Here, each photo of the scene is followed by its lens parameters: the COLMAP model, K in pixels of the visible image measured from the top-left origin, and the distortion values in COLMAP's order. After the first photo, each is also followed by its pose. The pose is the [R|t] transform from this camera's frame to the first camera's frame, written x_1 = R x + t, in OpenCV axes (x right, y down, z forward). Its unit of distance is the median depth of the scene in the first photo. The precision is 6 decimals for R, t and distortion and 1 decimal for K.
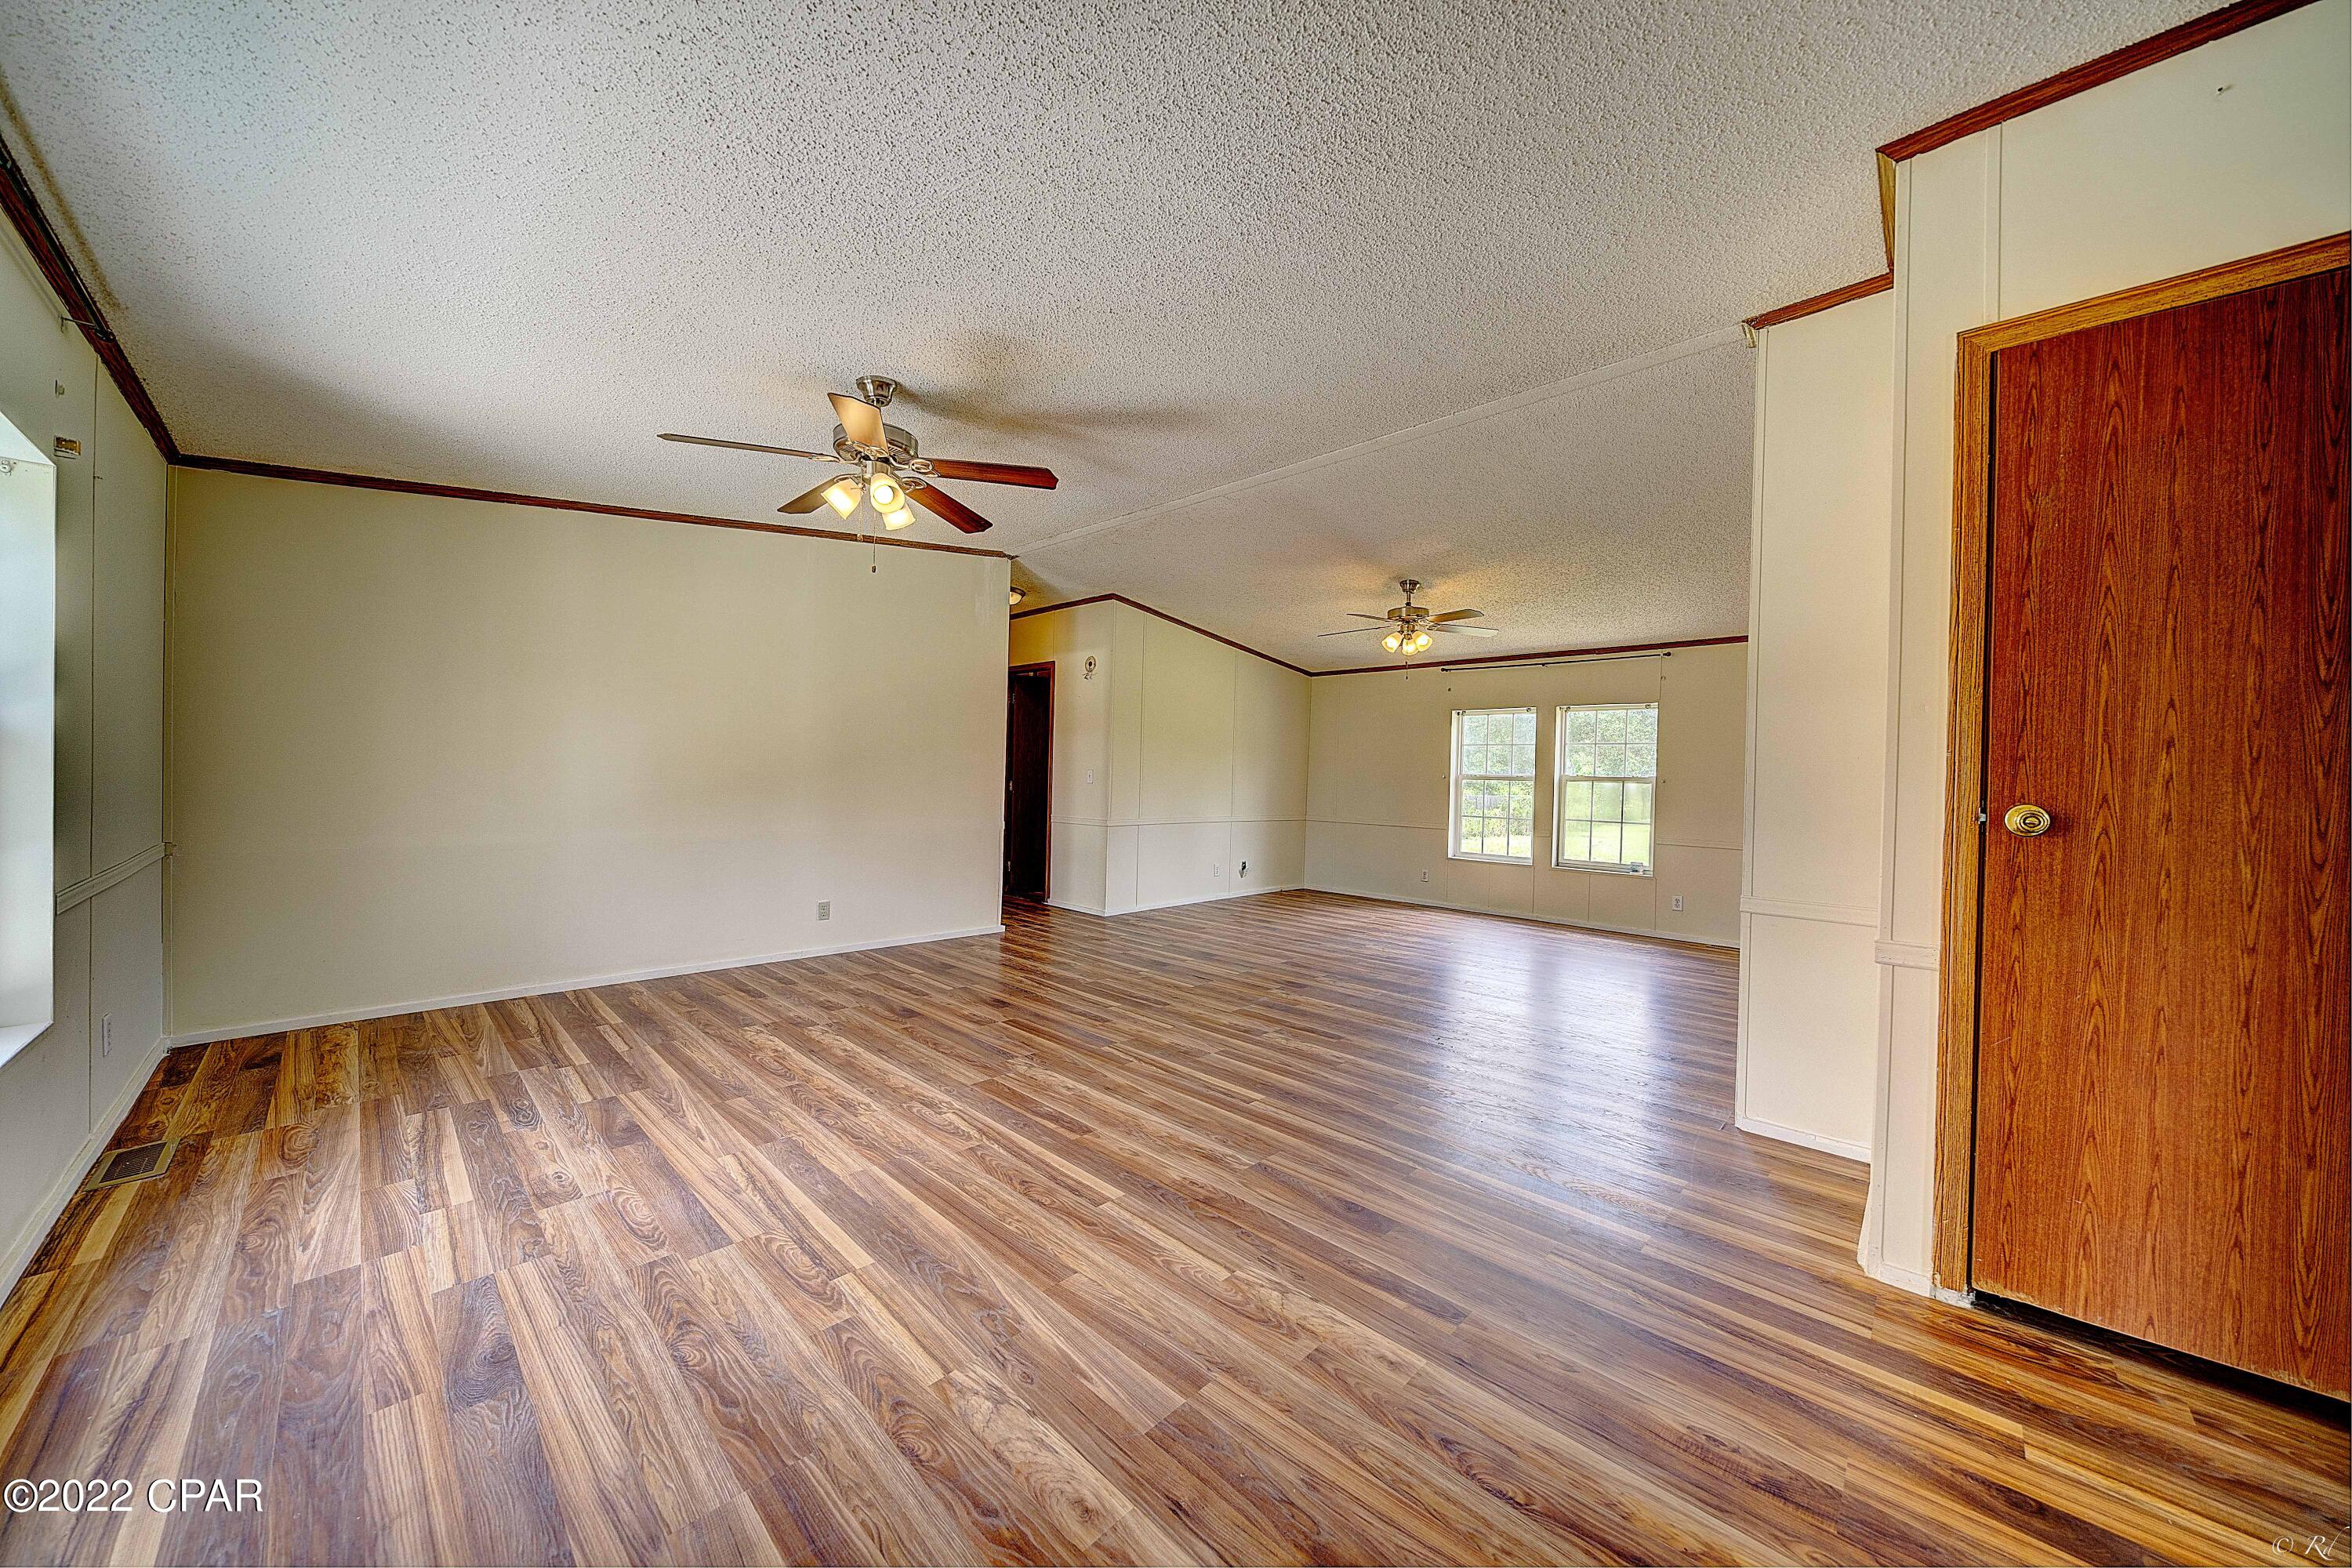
lens RADIAL K [[801.8, 0, 1169.2], [0, 801.8, 788.0], [0, 0, 1]] dist [-0.005150, 0.000389]
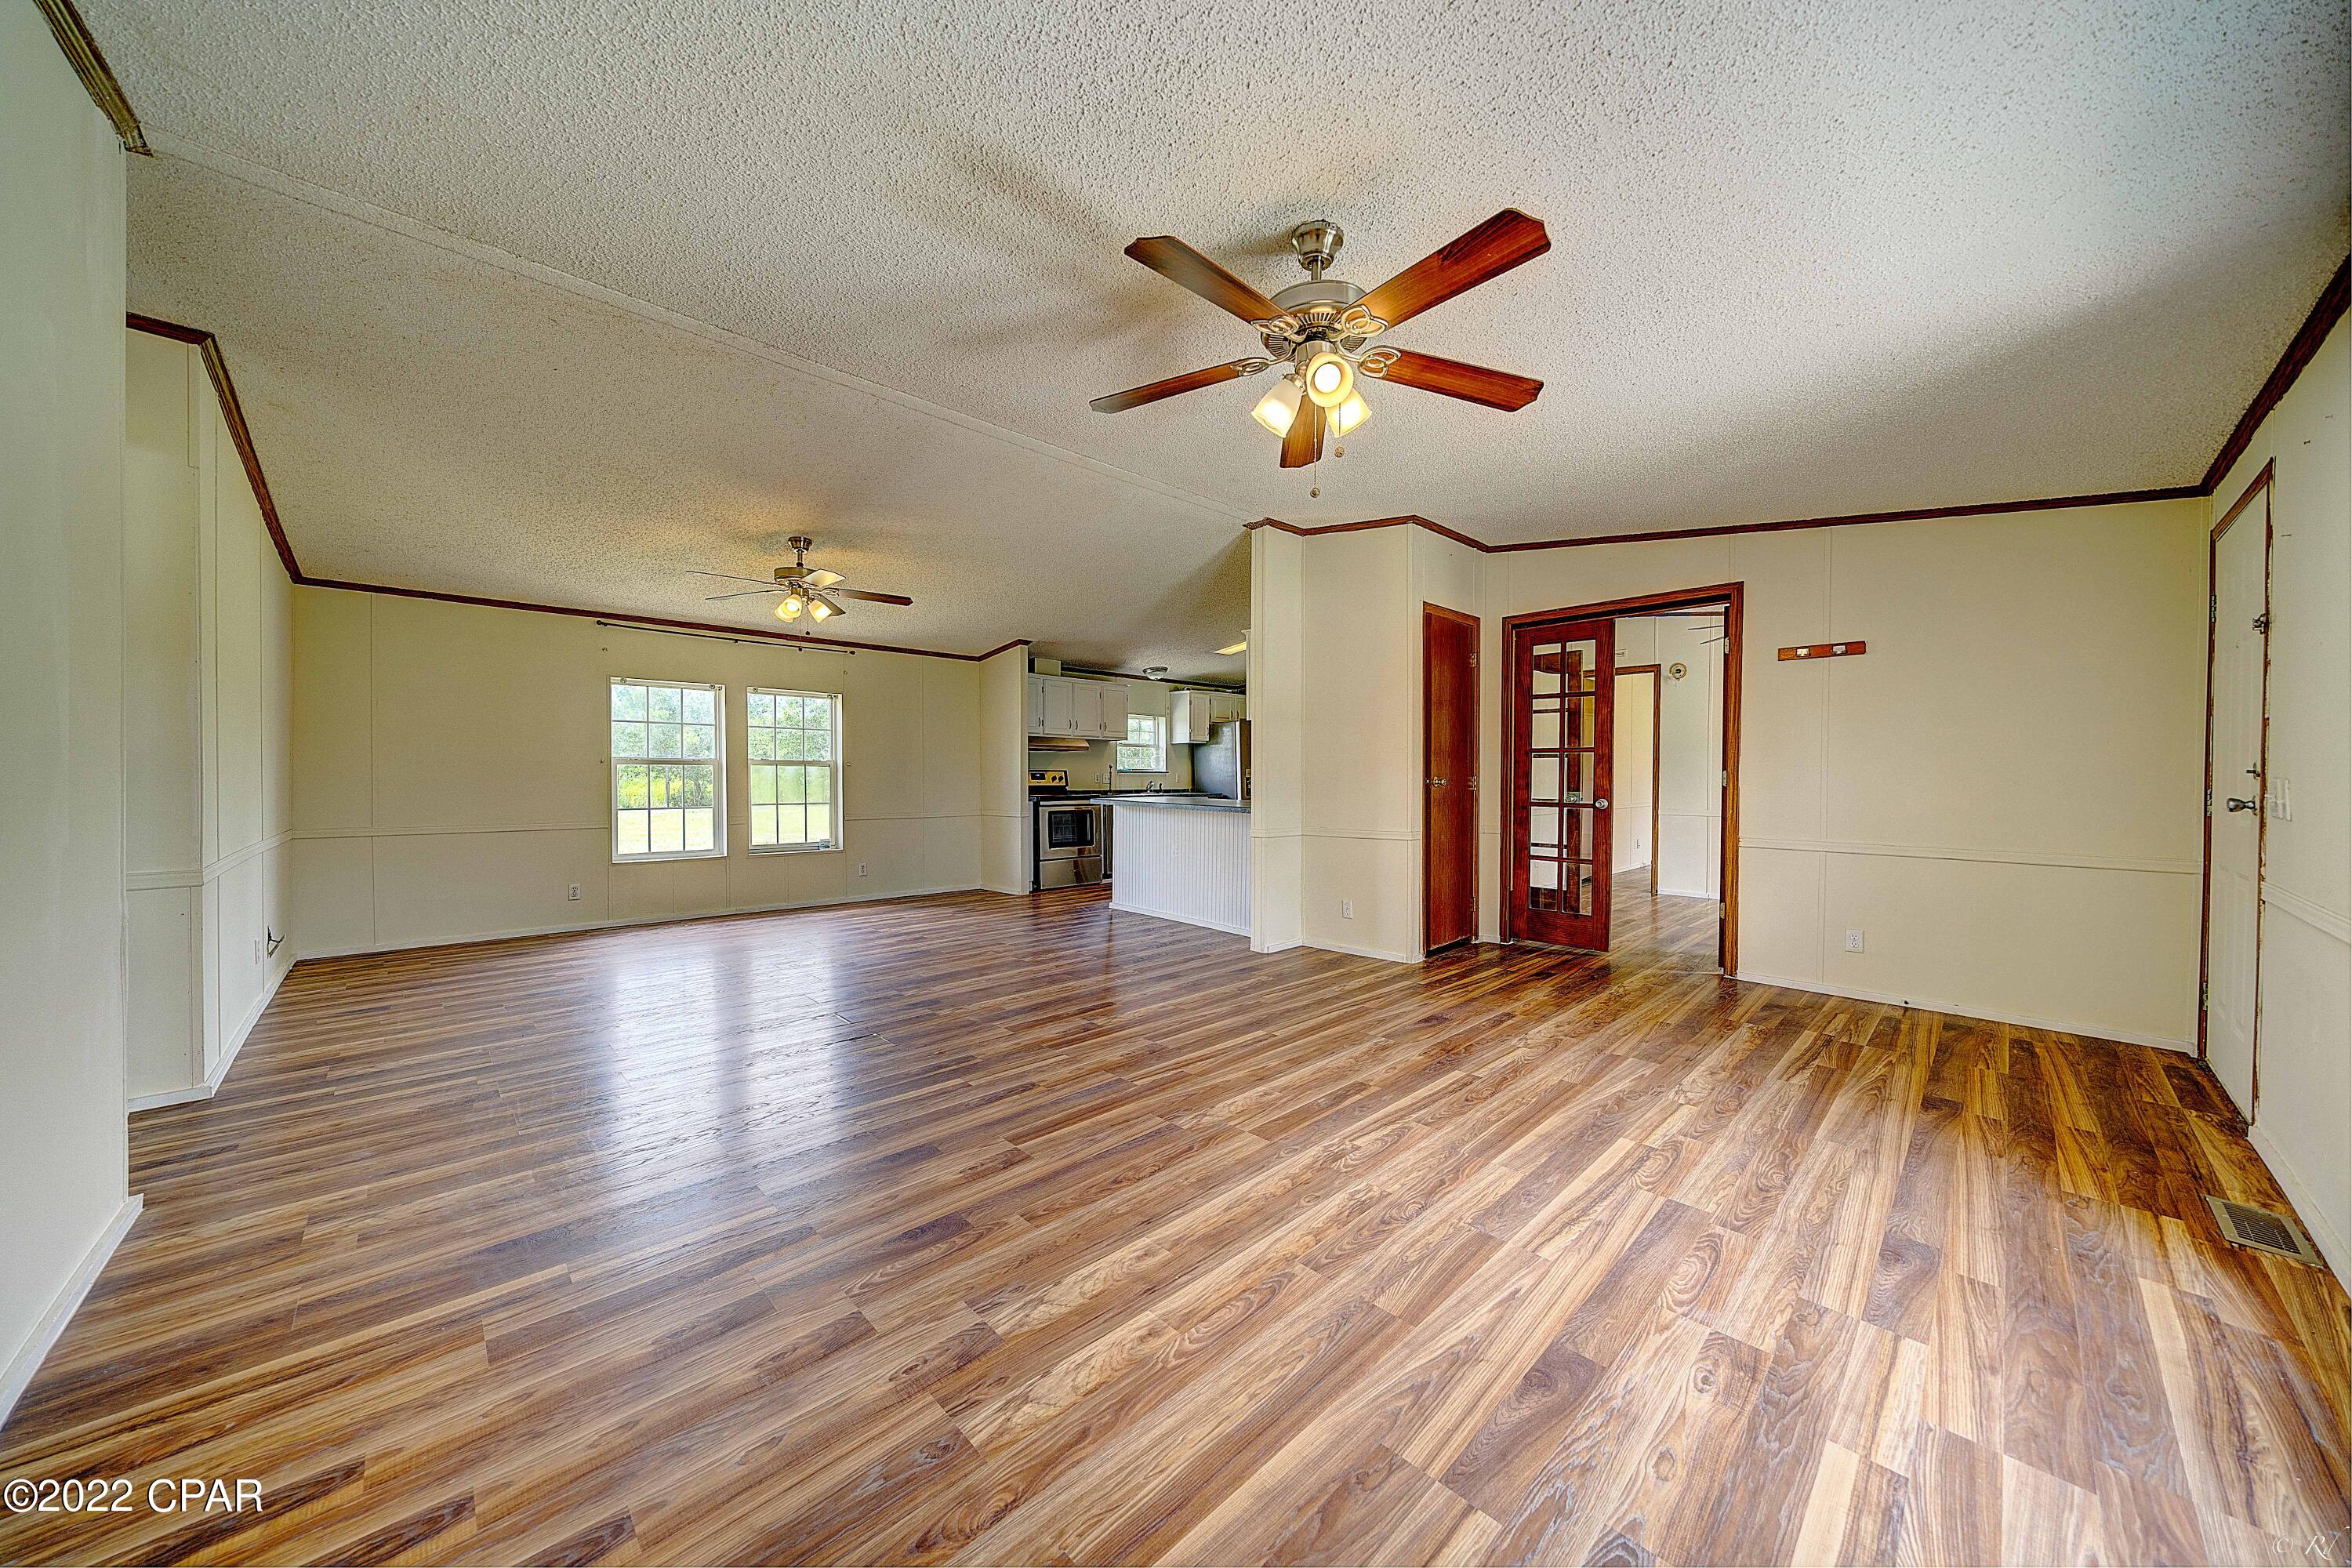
lens RADIAL K [[801.8, 0, 1176.5], [0, 801.8, 794.6], [0, 0, 1]] dist [-0.005150, 0.000389]
pose [[0.033307, -0.046979, 0.998340, -1.161393], [0.007172, 0.998880, 0.046765, -0.035964], [-0.999419, 0.005602, 0.033607, 1.154664]]
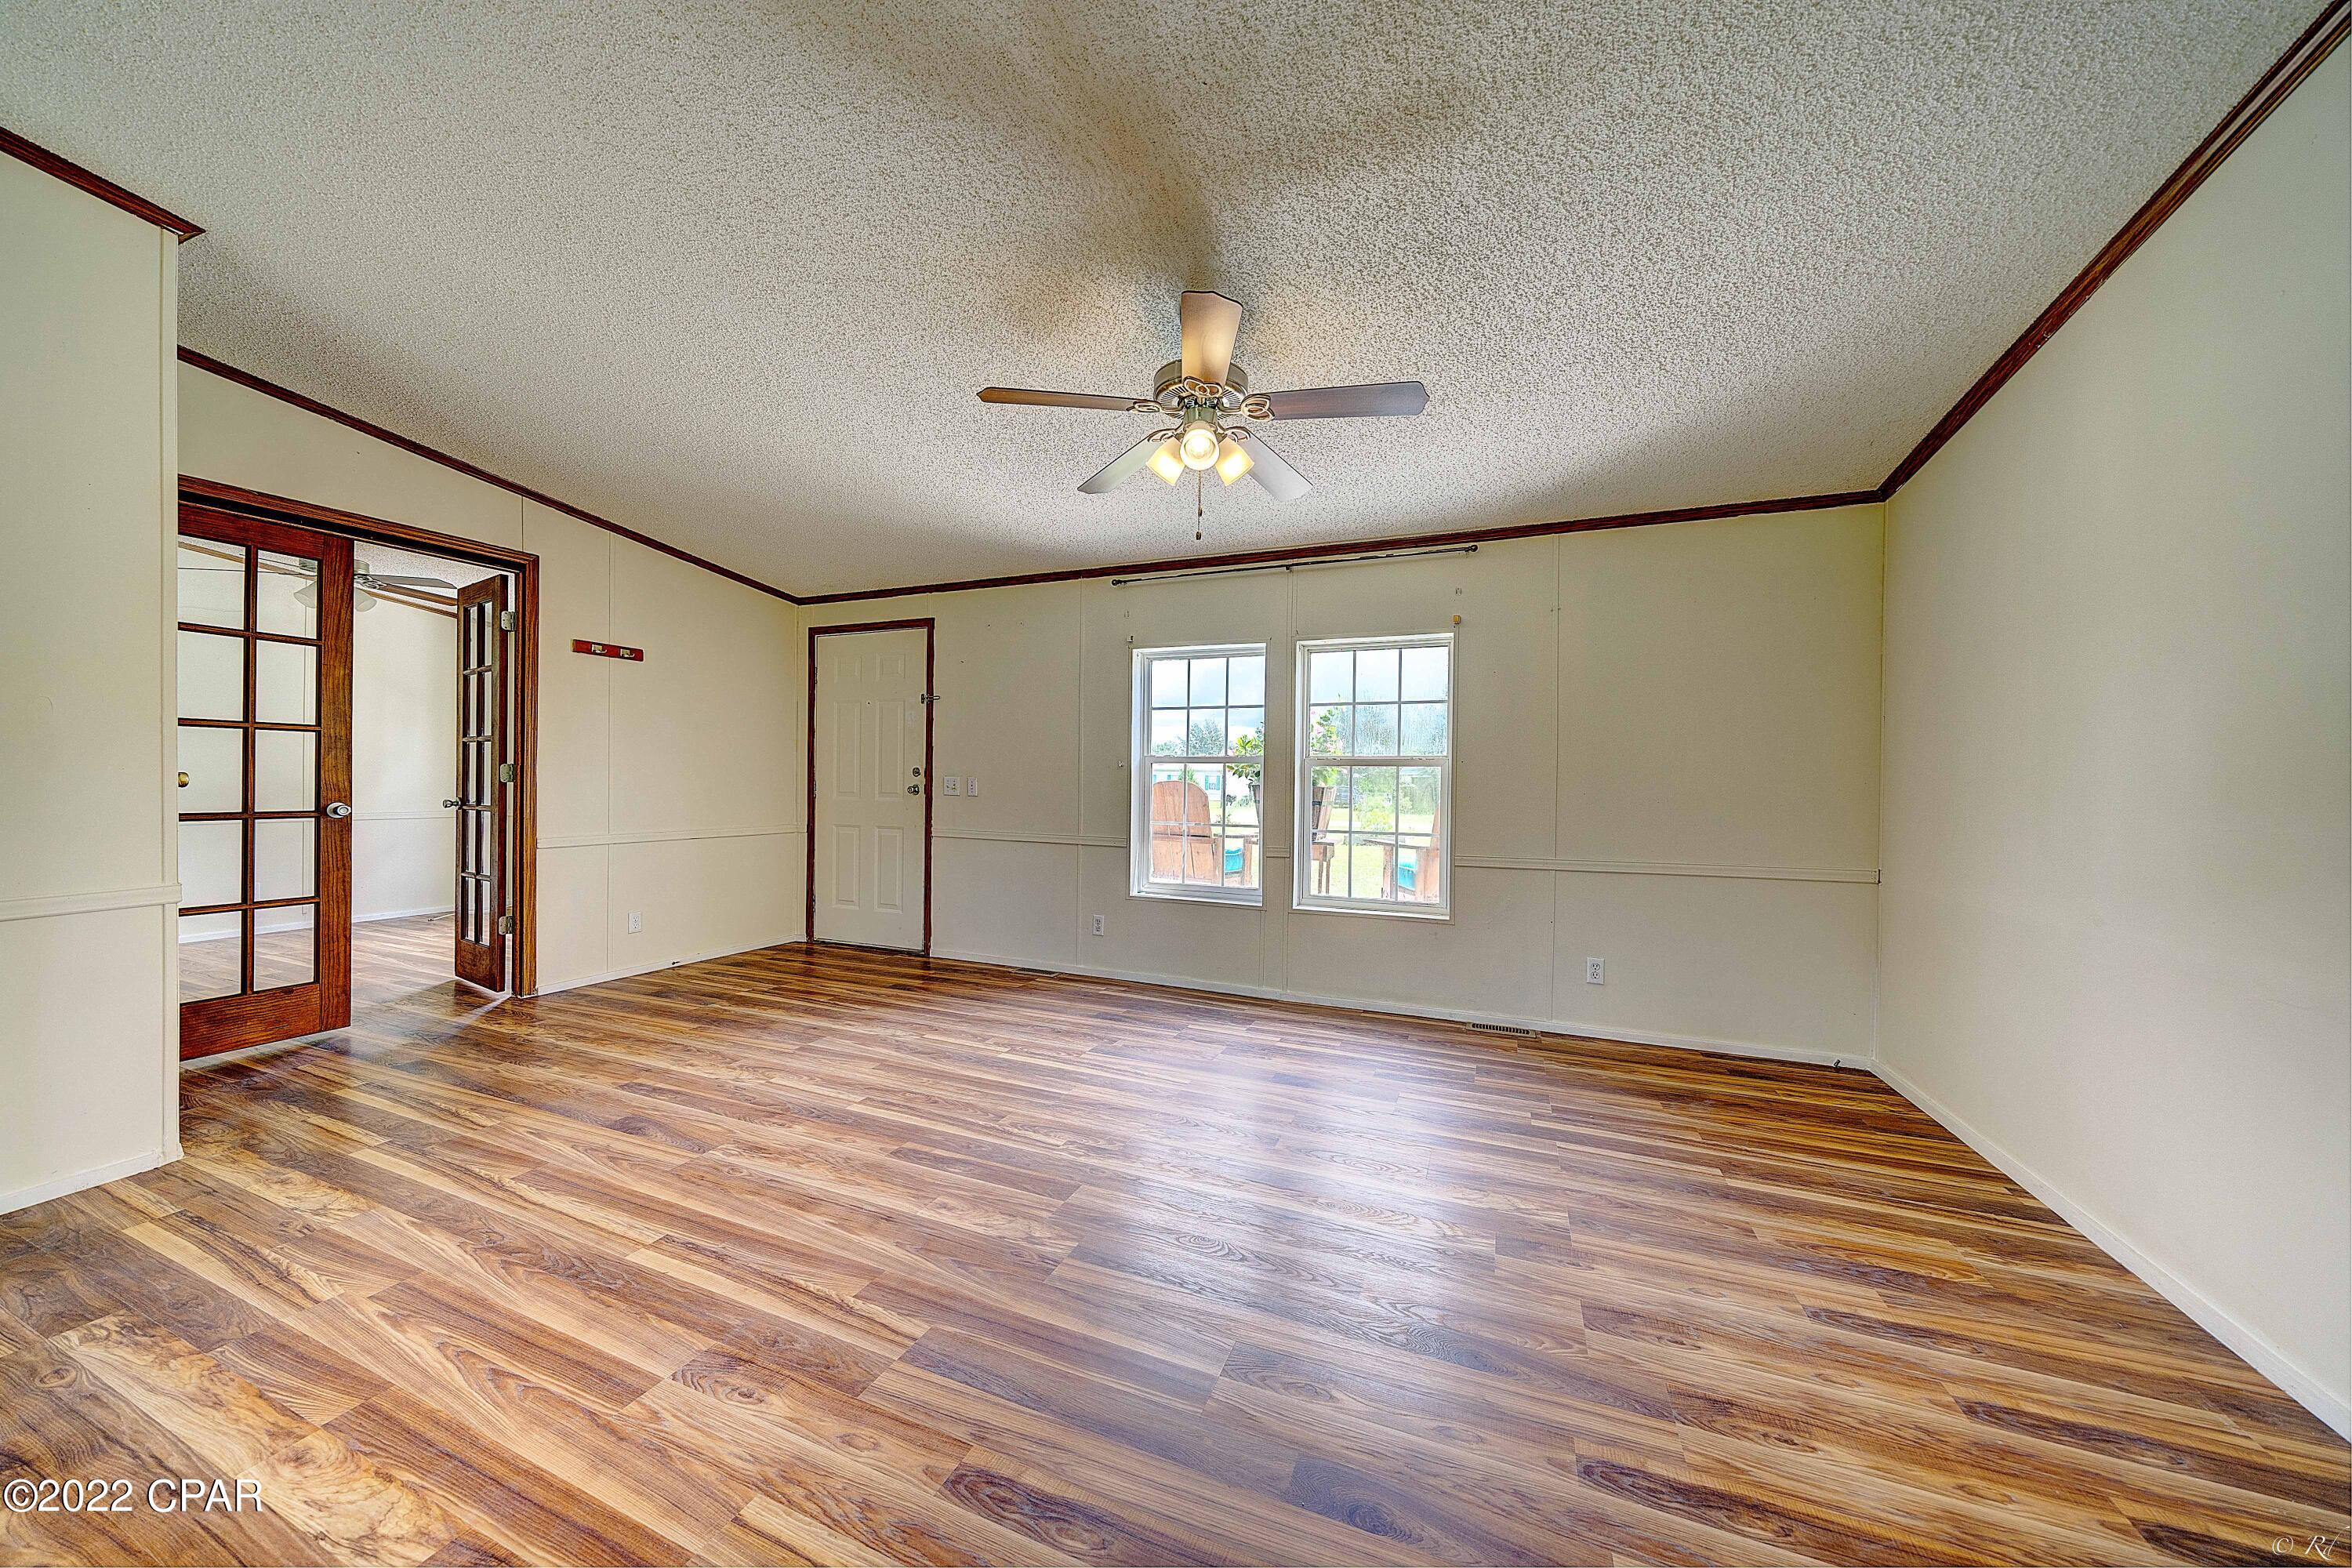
lens RADIAL K [[801.8, 0, 1173.8], [0, 801.8, 783.8], [0, 0, 1]] dist [-0.005150, 0.000389]
pose [[-0.927340, -0.031237, -0.372913, -0.039144], [-0.035769, 0.999346, 0.005240, -0.014998], [0.372506, 0.018198, -0.927851, 1.864294]]
